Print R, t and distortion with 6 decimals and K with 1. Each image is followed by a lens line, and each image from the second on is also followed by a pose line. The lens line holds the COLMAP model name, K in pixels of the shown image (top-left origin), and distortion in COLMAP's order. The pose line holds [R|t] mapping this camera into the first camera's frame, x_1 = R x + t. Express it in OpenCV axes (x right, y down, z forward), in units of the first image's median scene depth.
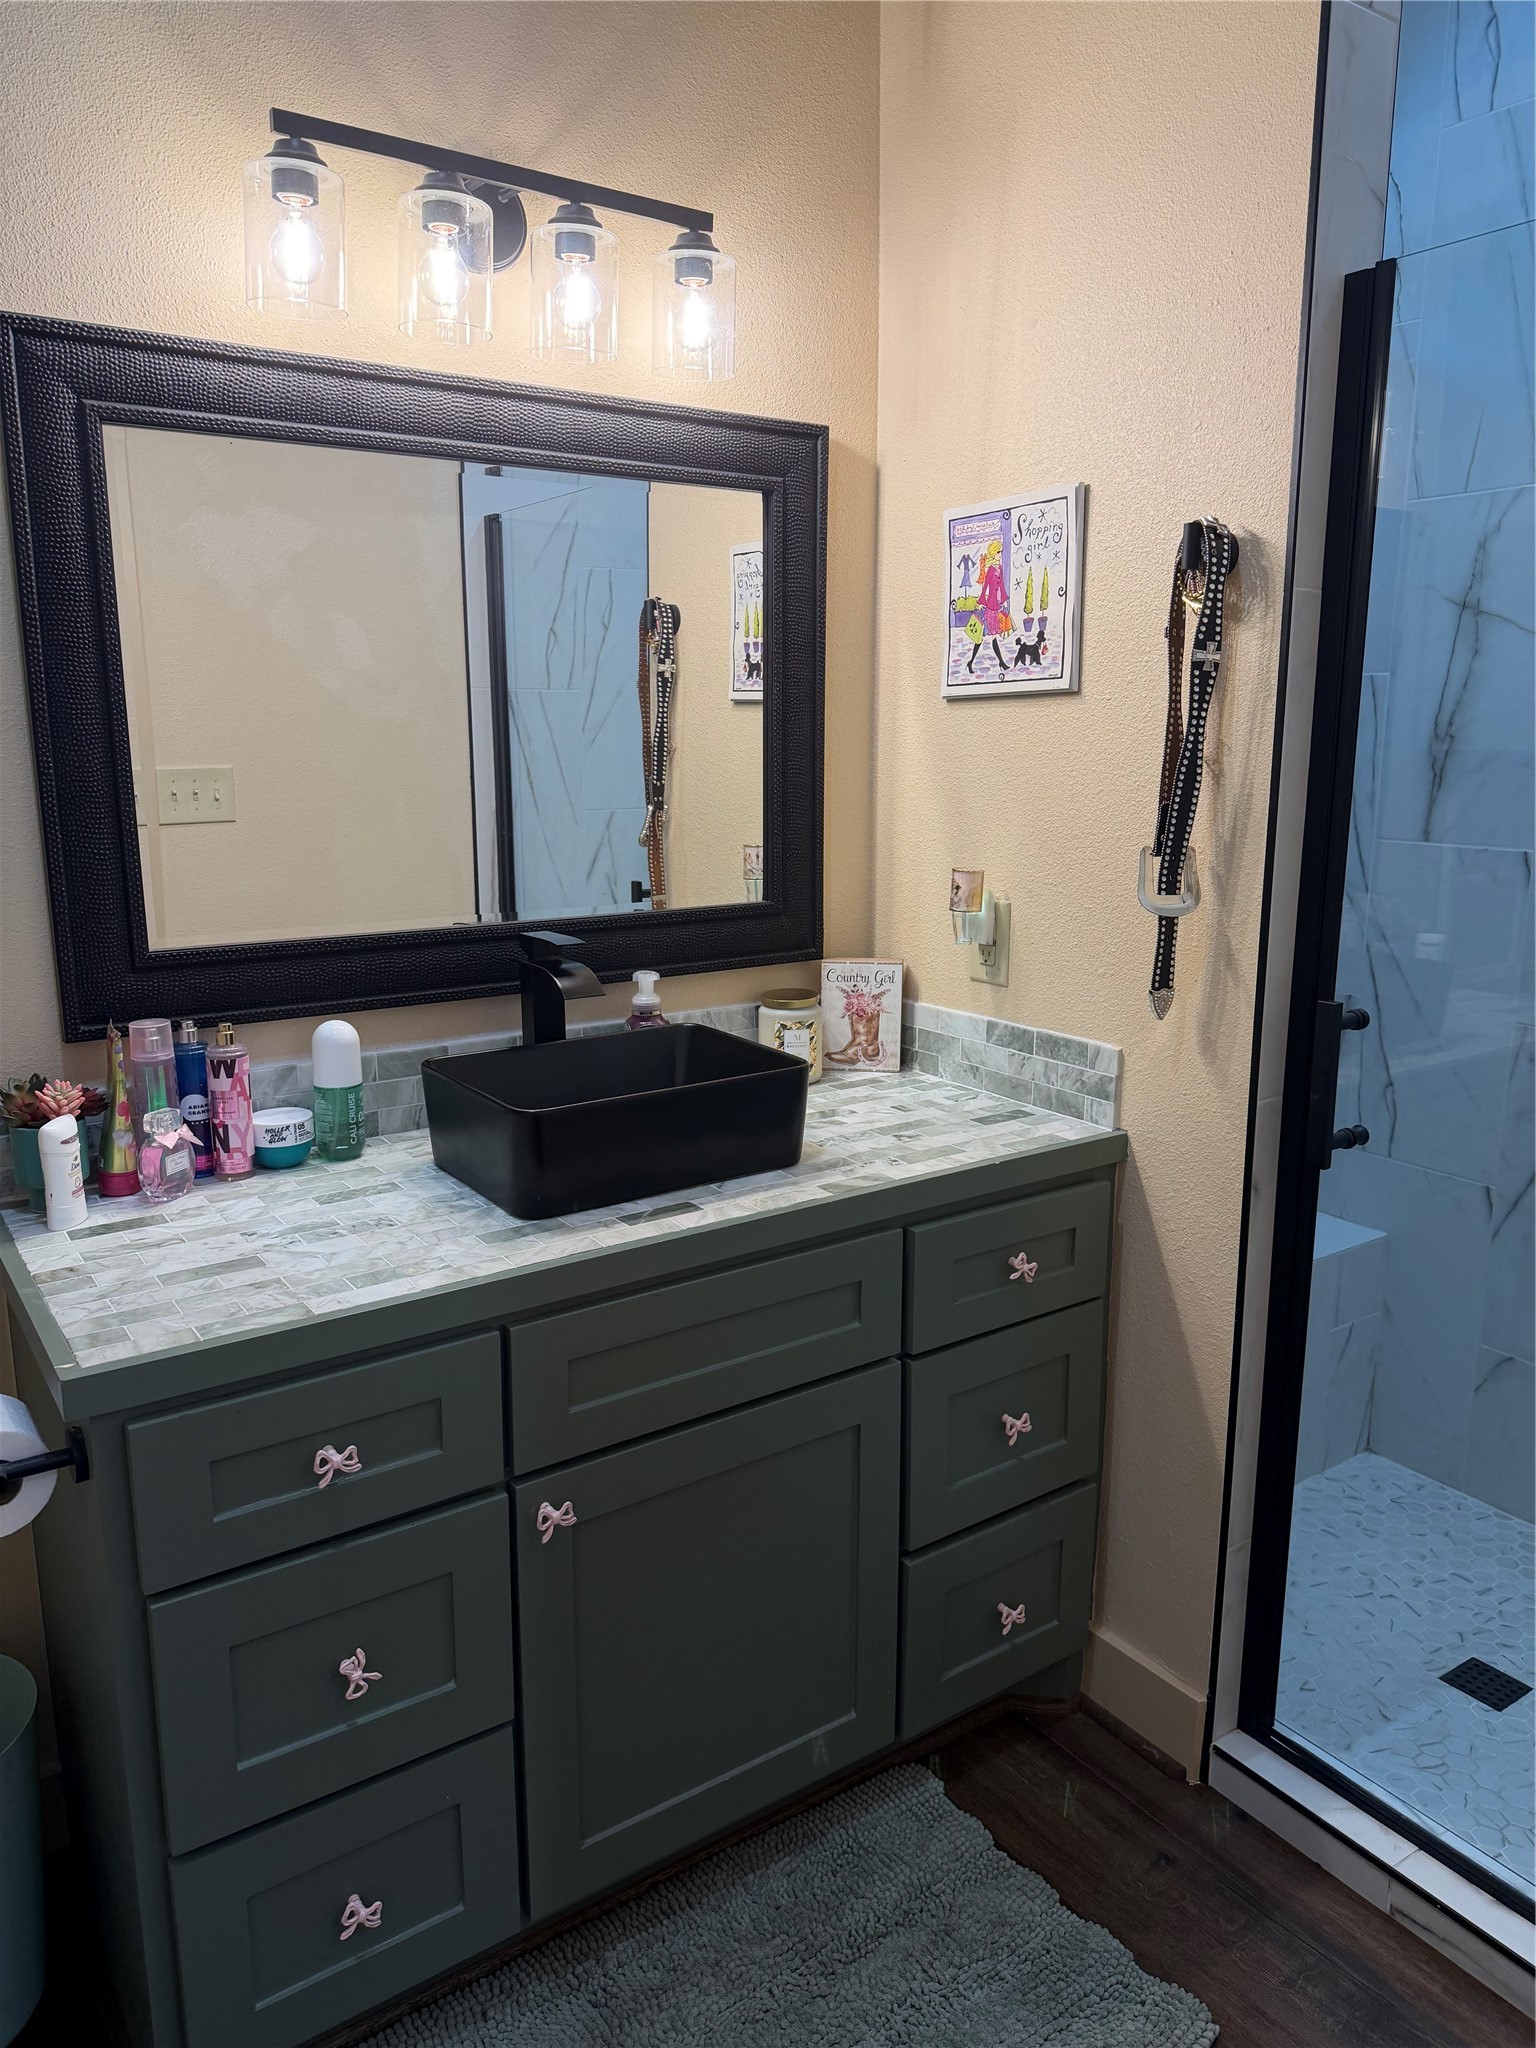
lens RADIAL K [[1414.6, 0, 772.6], [0, 1414.6, 1020.9], [0, 0, 1]] dist [-0.005428, -0.020016]
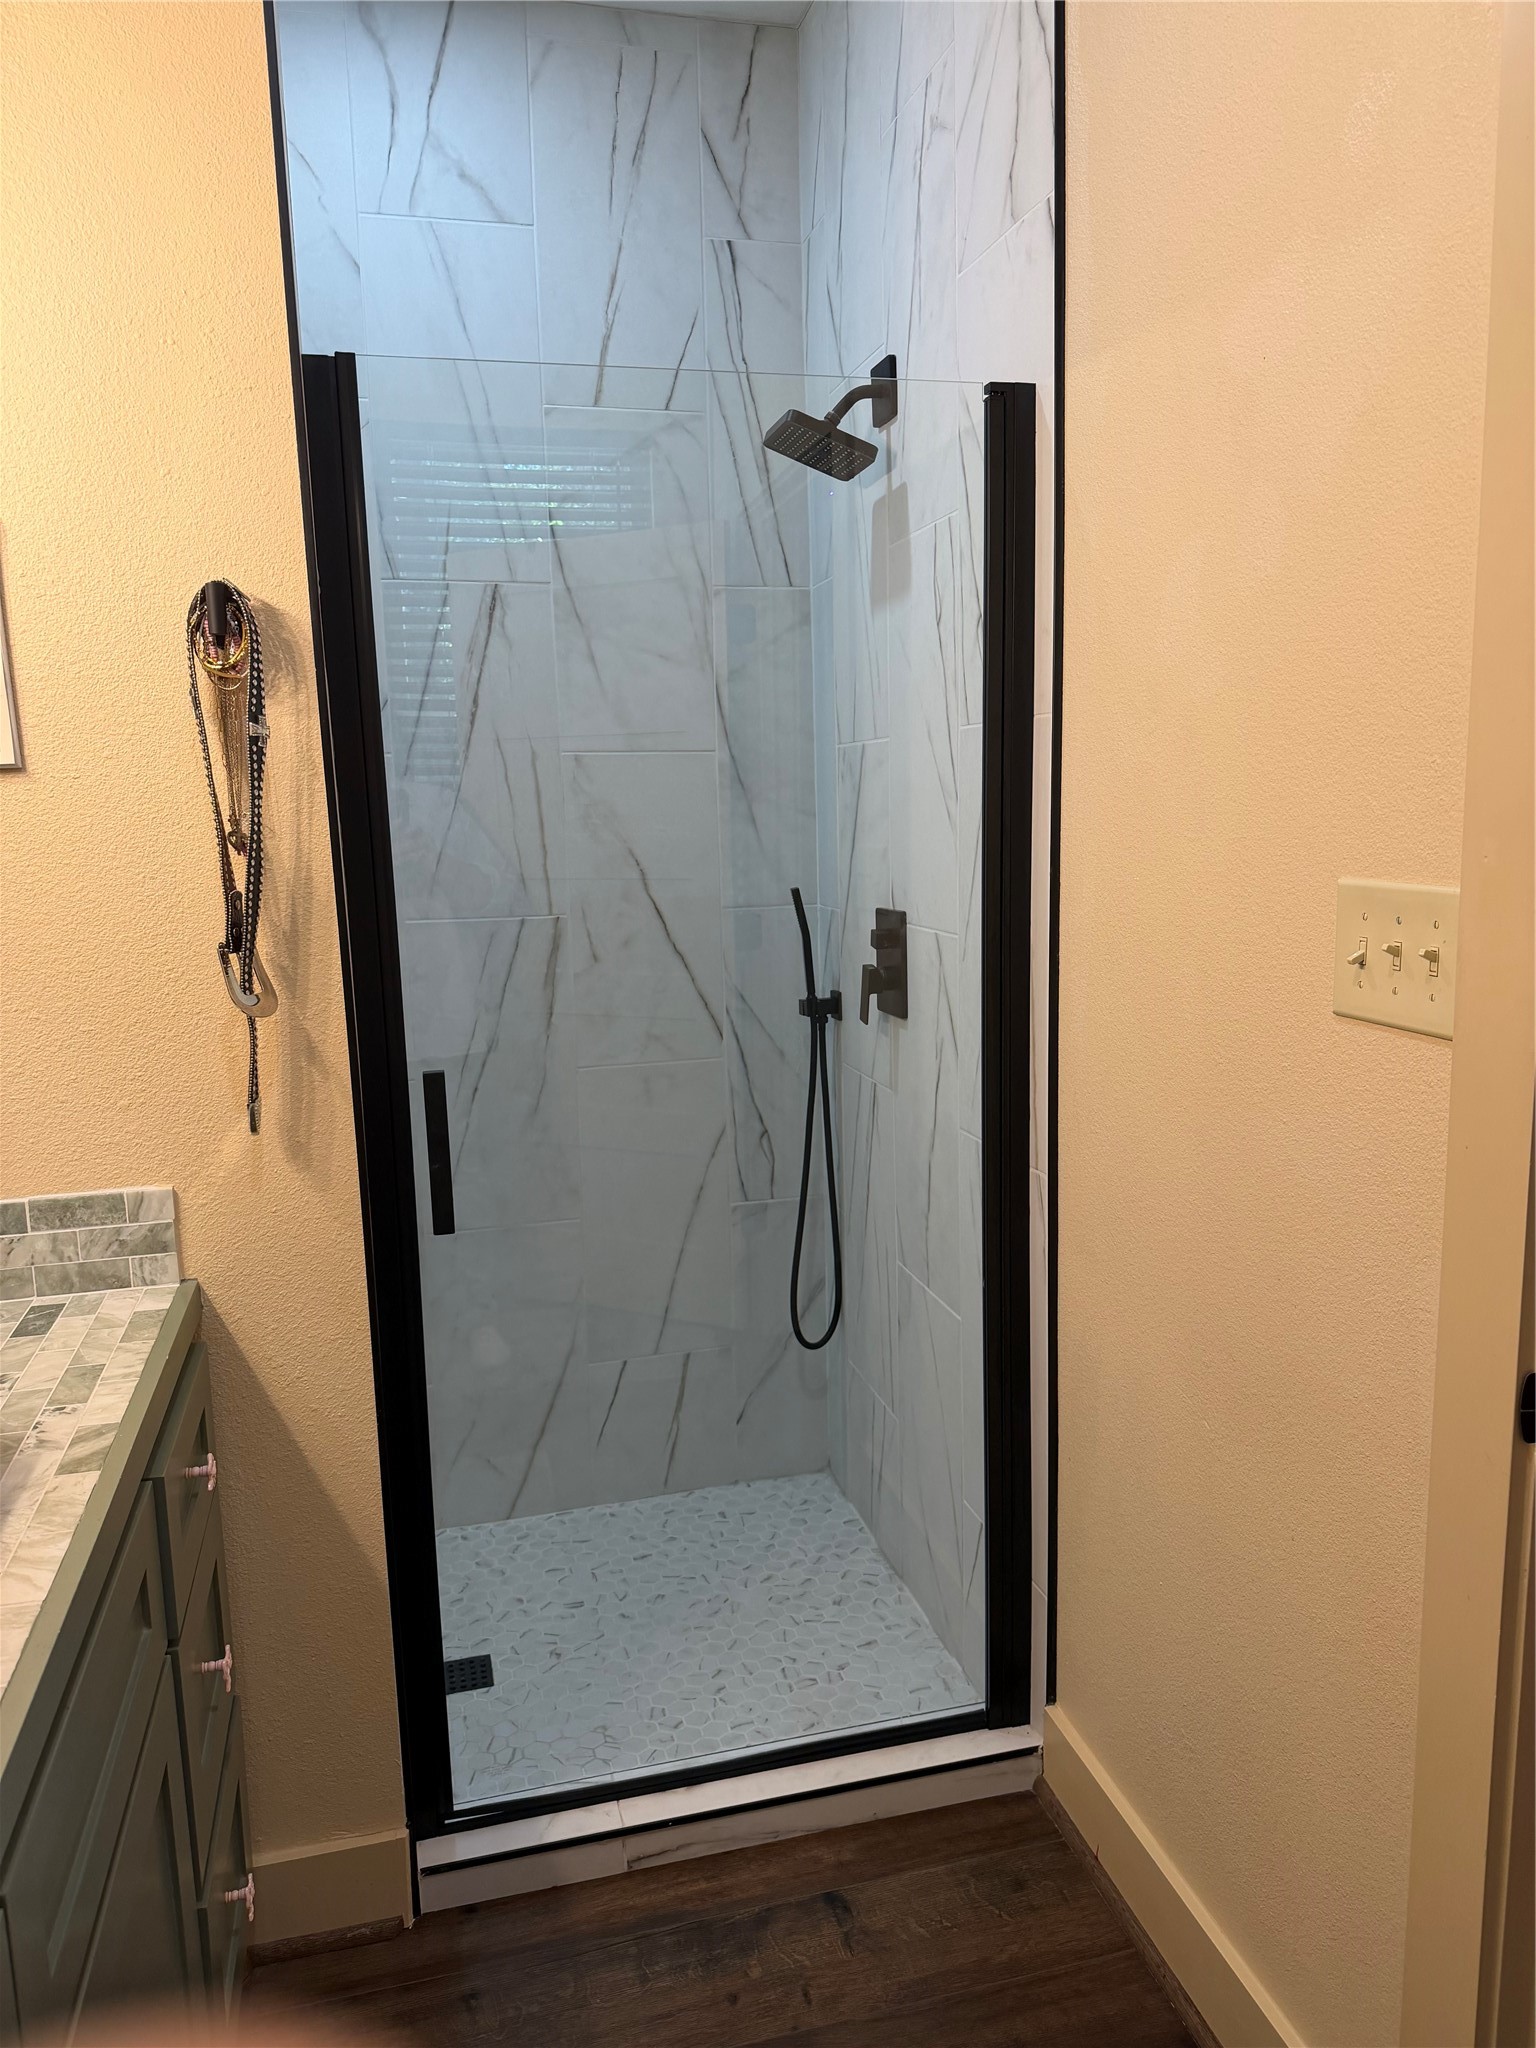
lens RADIAL K [[1414.6, 0, 776.3], [0, 1414.6, 1018.6], [0, 0, 1]] dist [-0.005428, -0.020016]
pose [[0.329042, -0.151528, 0.932079, -0.444454], [0.207529, 0.974515, 0.085165, -0.082418], [-0.921229, 0.165411, 0.352102, 0.387853]]
